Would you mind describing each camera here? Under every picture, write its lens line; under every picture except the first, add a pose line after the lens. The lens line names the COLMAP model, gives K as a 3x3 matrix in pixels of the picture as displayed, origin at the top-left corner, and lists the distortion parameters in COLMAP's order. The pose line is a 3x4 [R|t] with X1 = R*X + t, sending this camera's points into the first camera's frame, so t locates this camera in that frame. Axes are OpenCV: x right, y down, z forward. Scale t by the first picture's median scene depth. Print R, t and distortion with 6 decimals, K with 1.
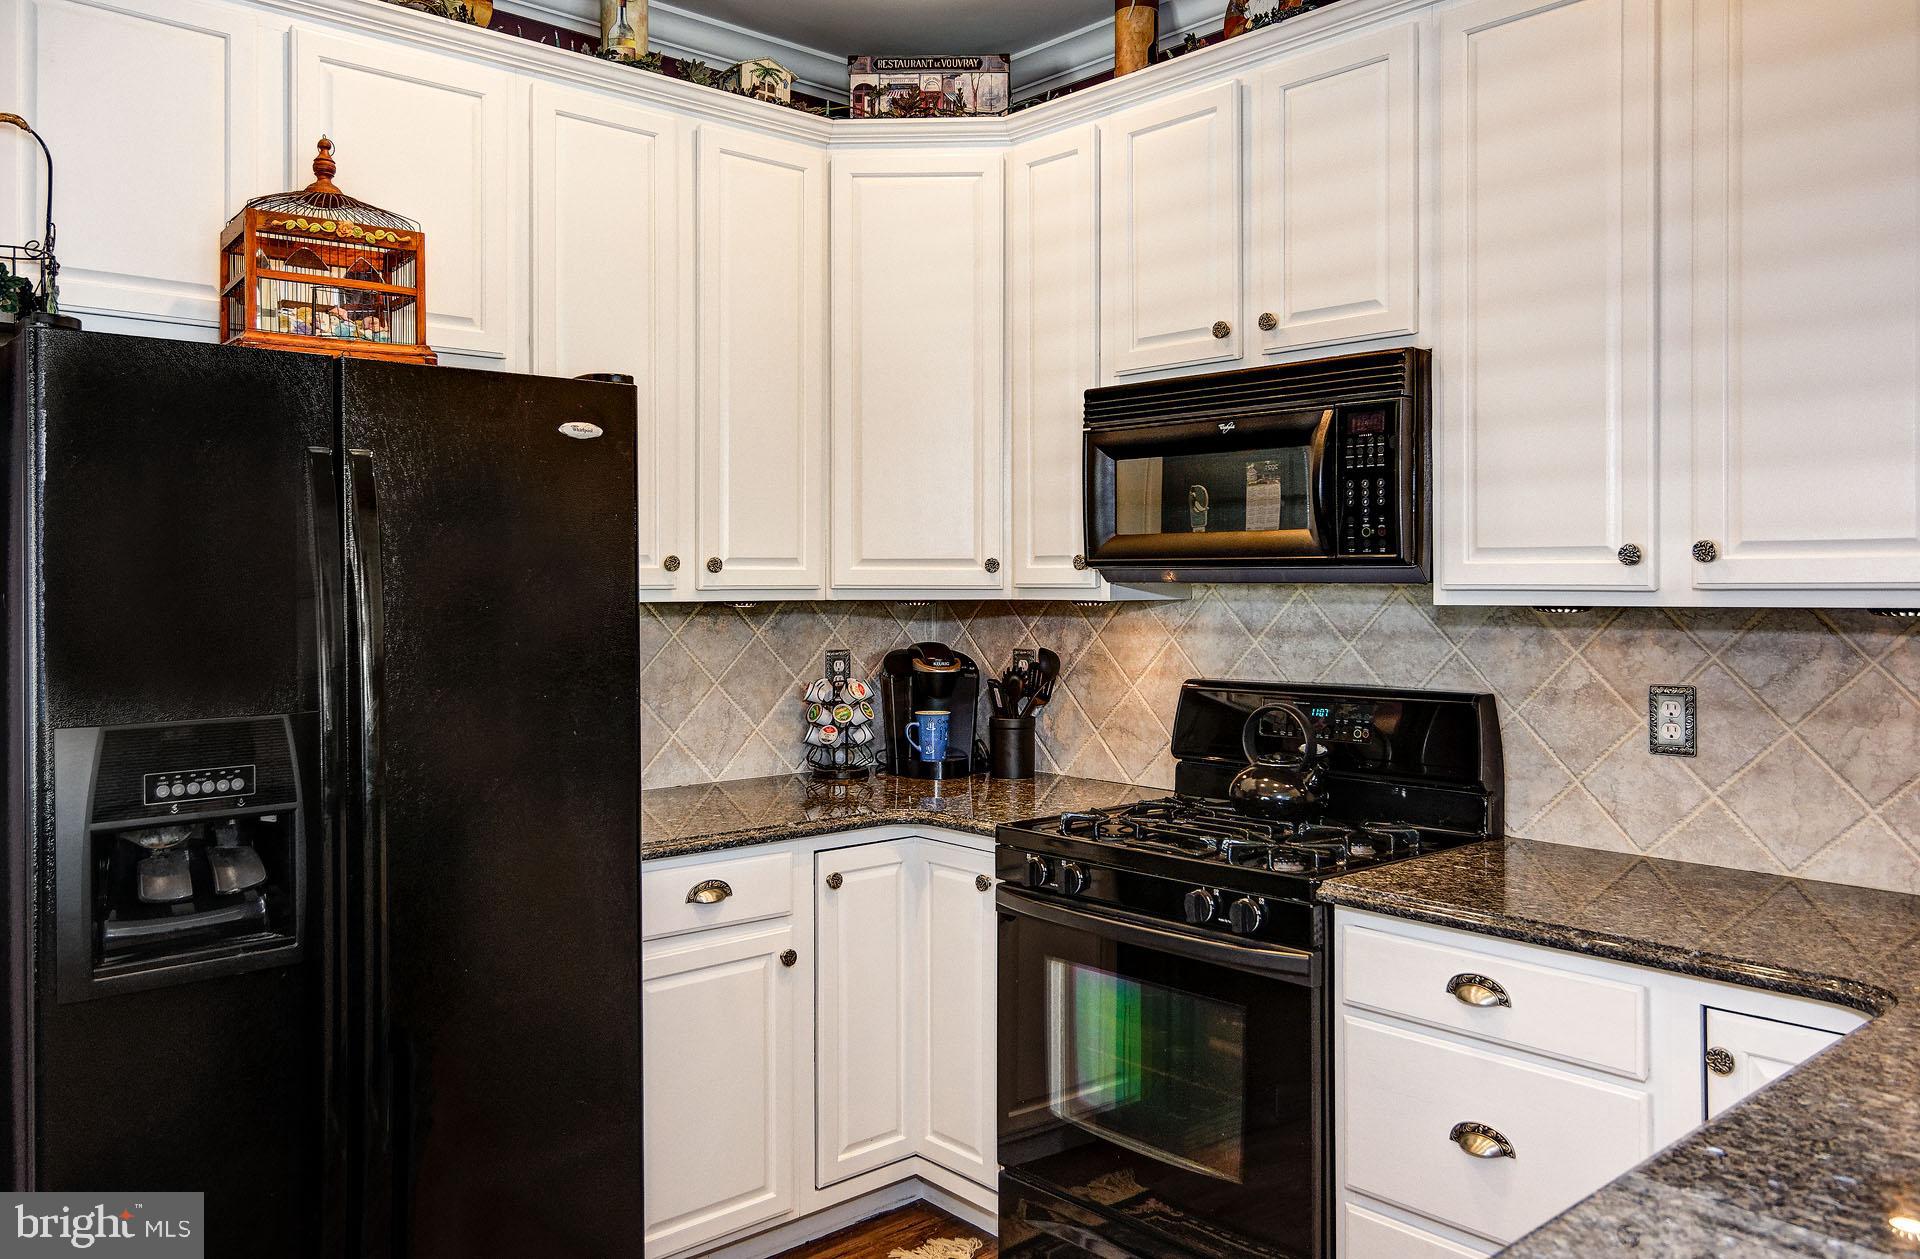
lens RADIAL K [[1452.5, 0, 956.0], [0, 1452.5, 575.4], [0, 0, 1]] dist [0.011147, 0.008150]
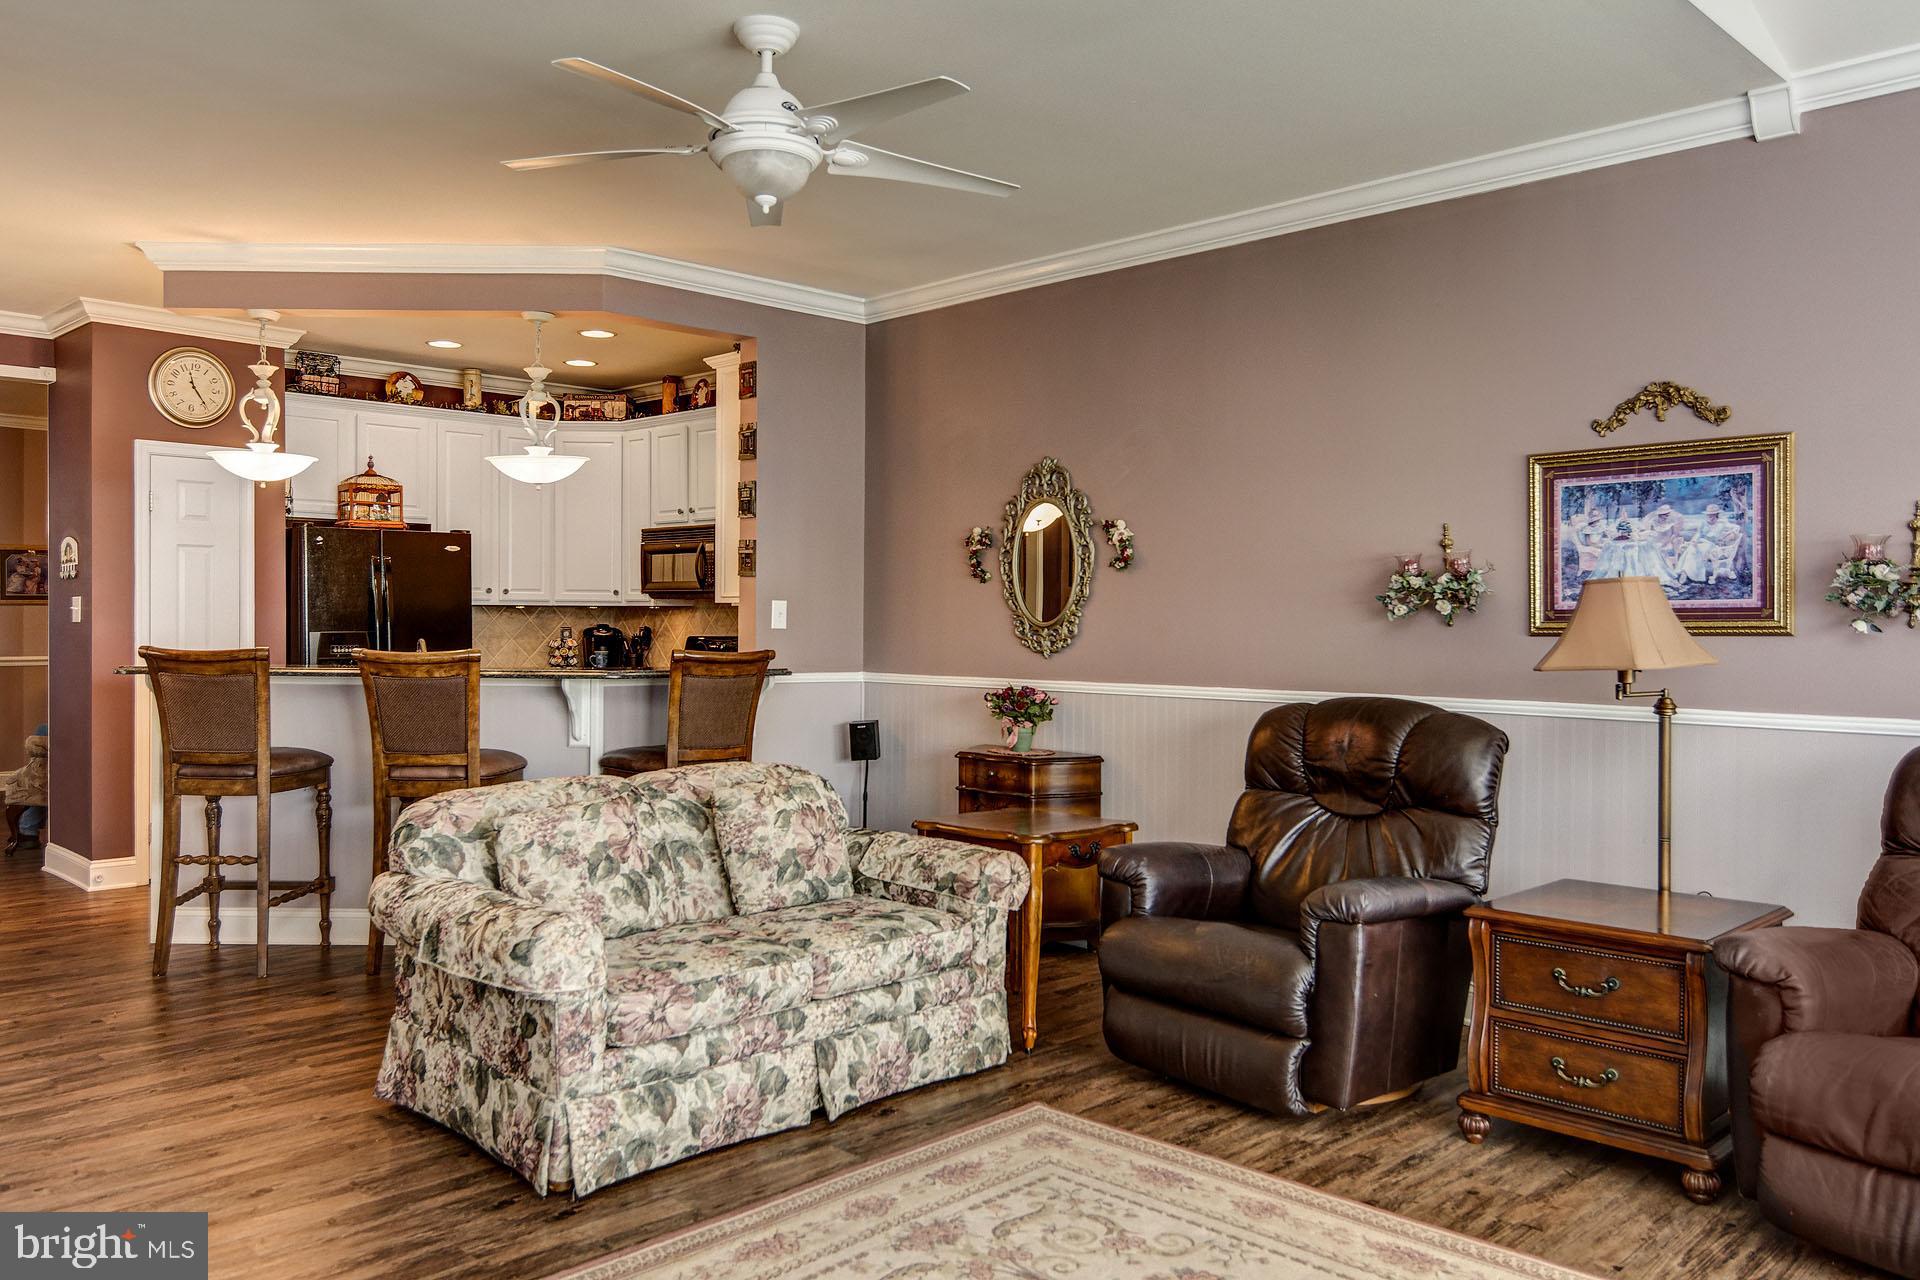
lens RADIAL K [[1454.8, 0, 966.6], [0, 1454.8, 634.2], [0, 0, 1]] dist [0.003436, 0.001633]
pose [[0.997916, 0.005931, 0.064249, 0.603792], [-0.007055, 0.999826, 0.017282, 0.022835], [-0.064135, -0.017699, 0.997784, -2.058279]]
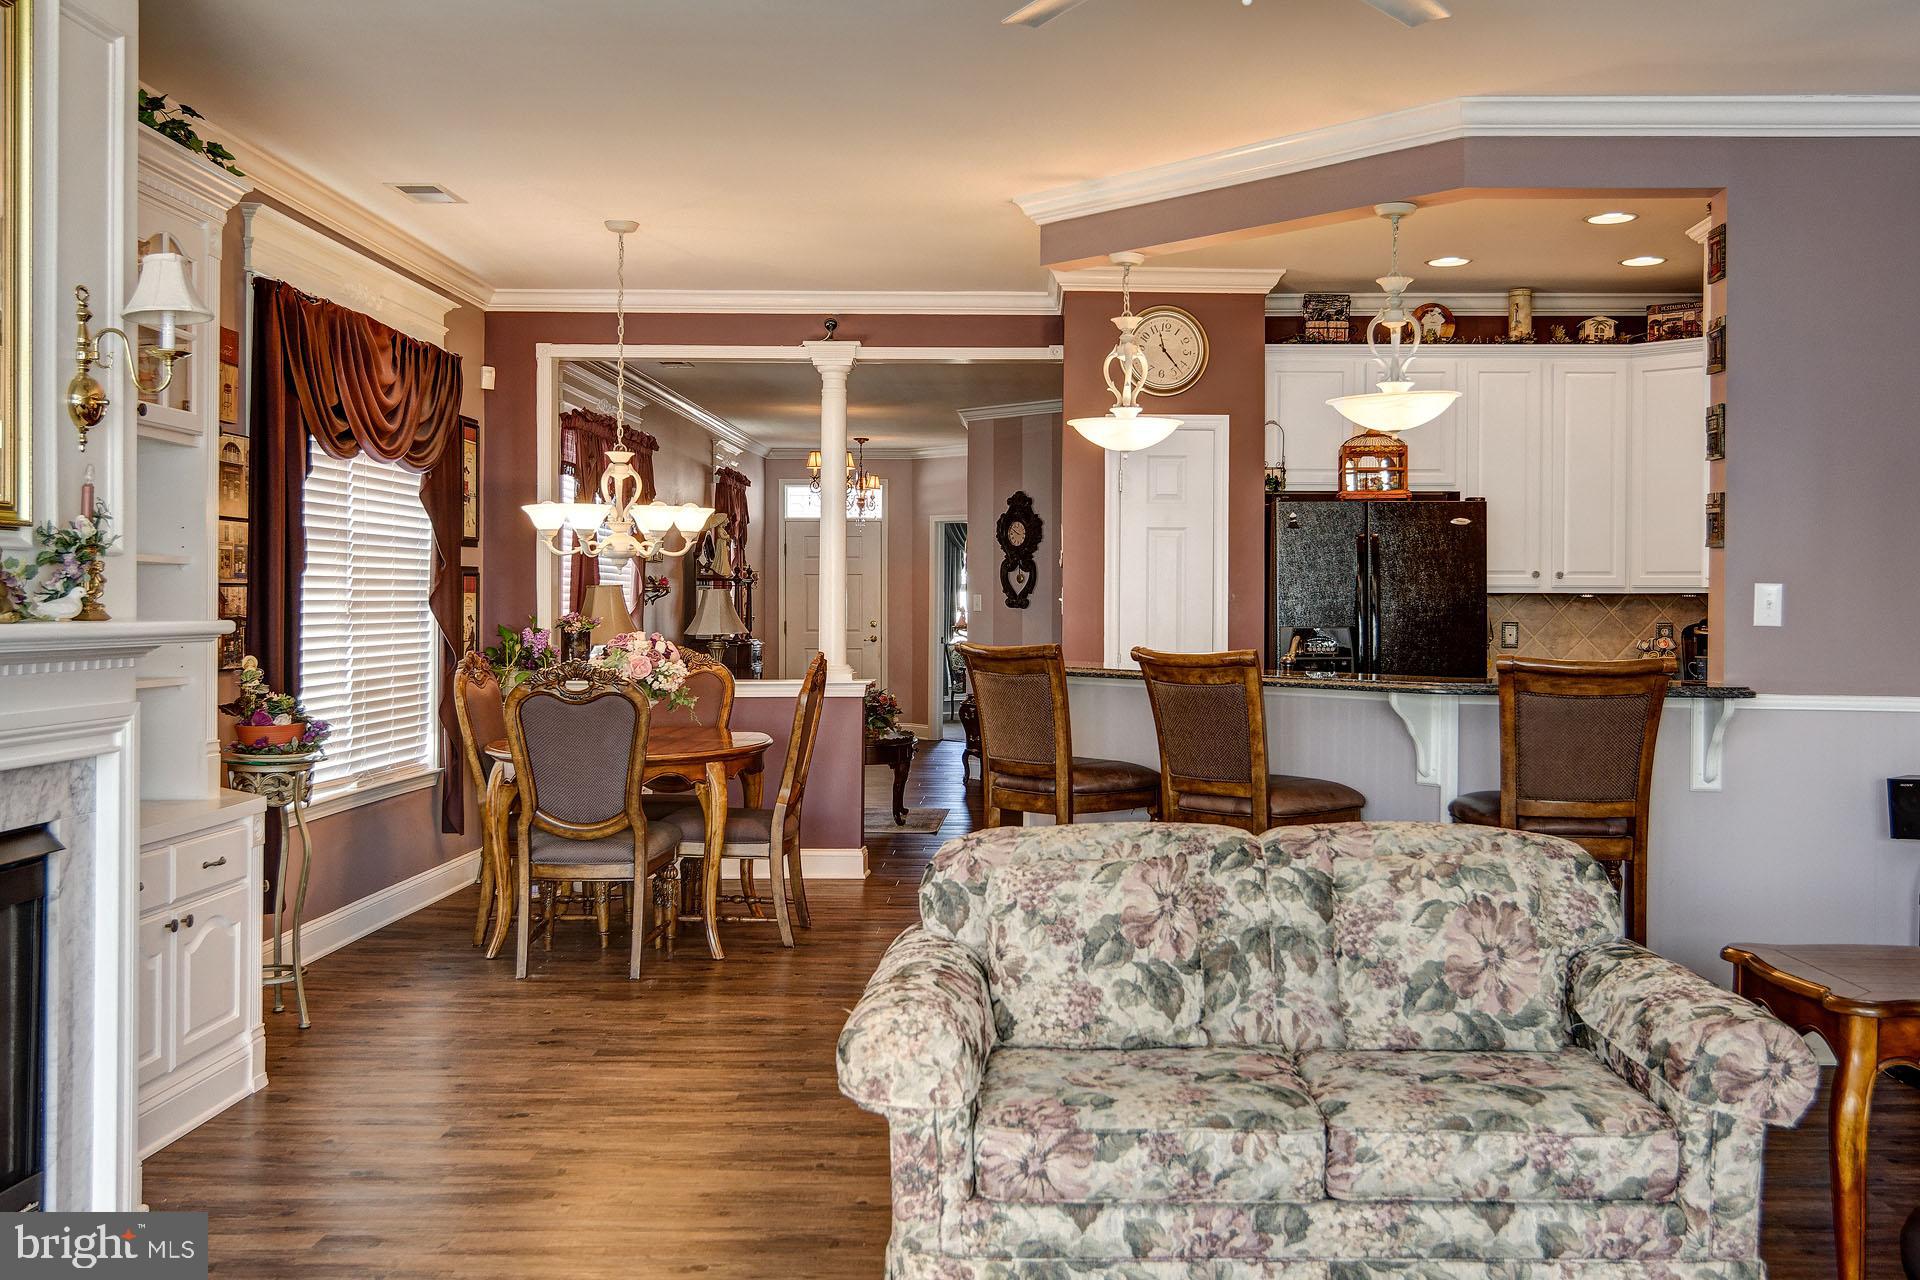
lens RADIAL K [[1792.3, 0, 1034.3], [0, 1792.3, 614.2], [0, 0, 1]] dist [0.002330, -0.001744]
pose [[0.744012, 0.008152, -0.668116, 1.141458], [-0.000794, 0.999936, 0.011316, 0.023069], [0.668165, -0.007889, 0.743971, -1.620983]]
